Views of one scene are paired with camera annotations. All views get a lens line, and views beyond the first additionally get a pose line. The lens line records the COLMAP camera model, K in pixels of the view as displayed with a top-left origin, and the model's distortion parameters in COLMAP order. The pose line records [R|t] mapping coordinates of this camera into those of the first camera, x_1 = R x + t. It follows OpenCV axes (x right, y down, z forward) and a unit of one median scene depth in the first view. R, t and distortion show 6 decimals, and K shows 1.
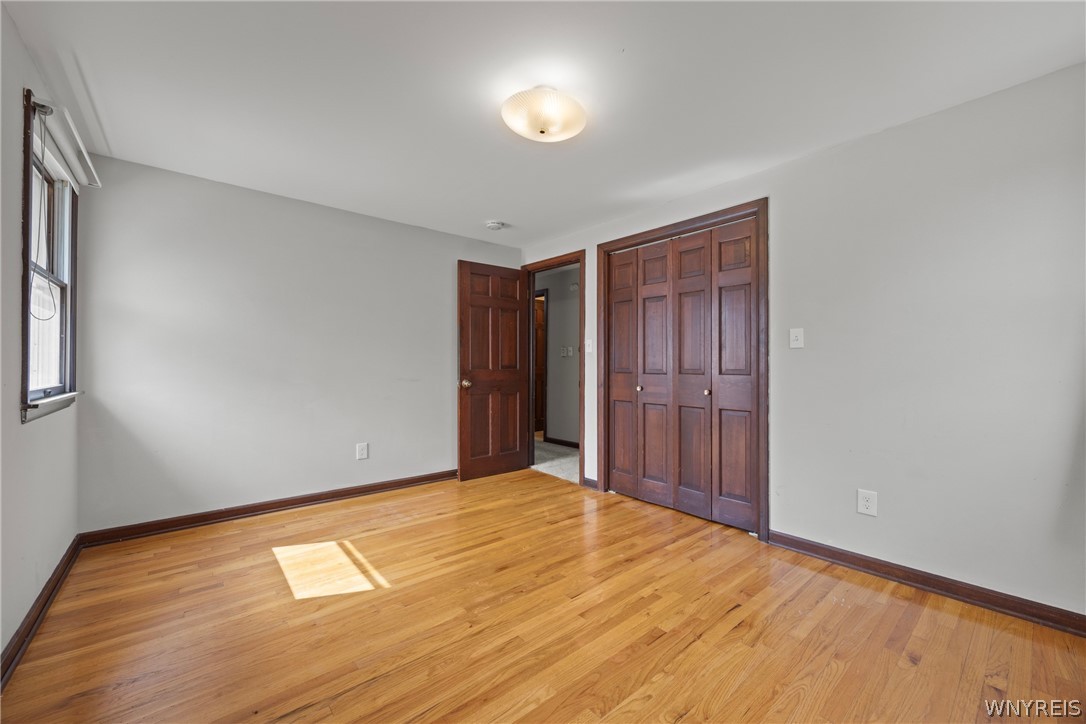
lens RADIAL K [[417.5, 0, 537.5], [0, 417.5, 366.7], [0, 0, 1]] dist [-0.007110, 0.000820]
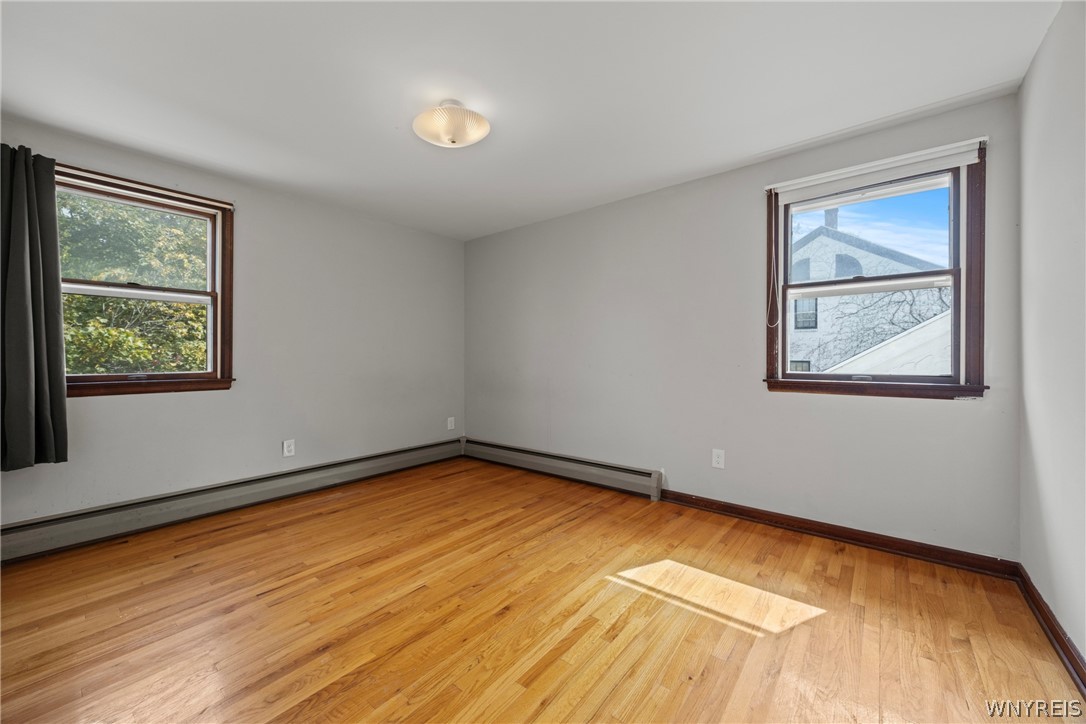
lens RADIAL K [[417.5, 0, 539.1], [0, 417.5, 356.0], [0, 0, 1]] dist [-0.007110, 0.000820]
pose [[-0.982859, 0.002301, -0.184344, -0.007695], [0.001513, 0.999989, 0.004415, -0.019863], [0.184352, 0.004060, -0.982852, 1.900687]]
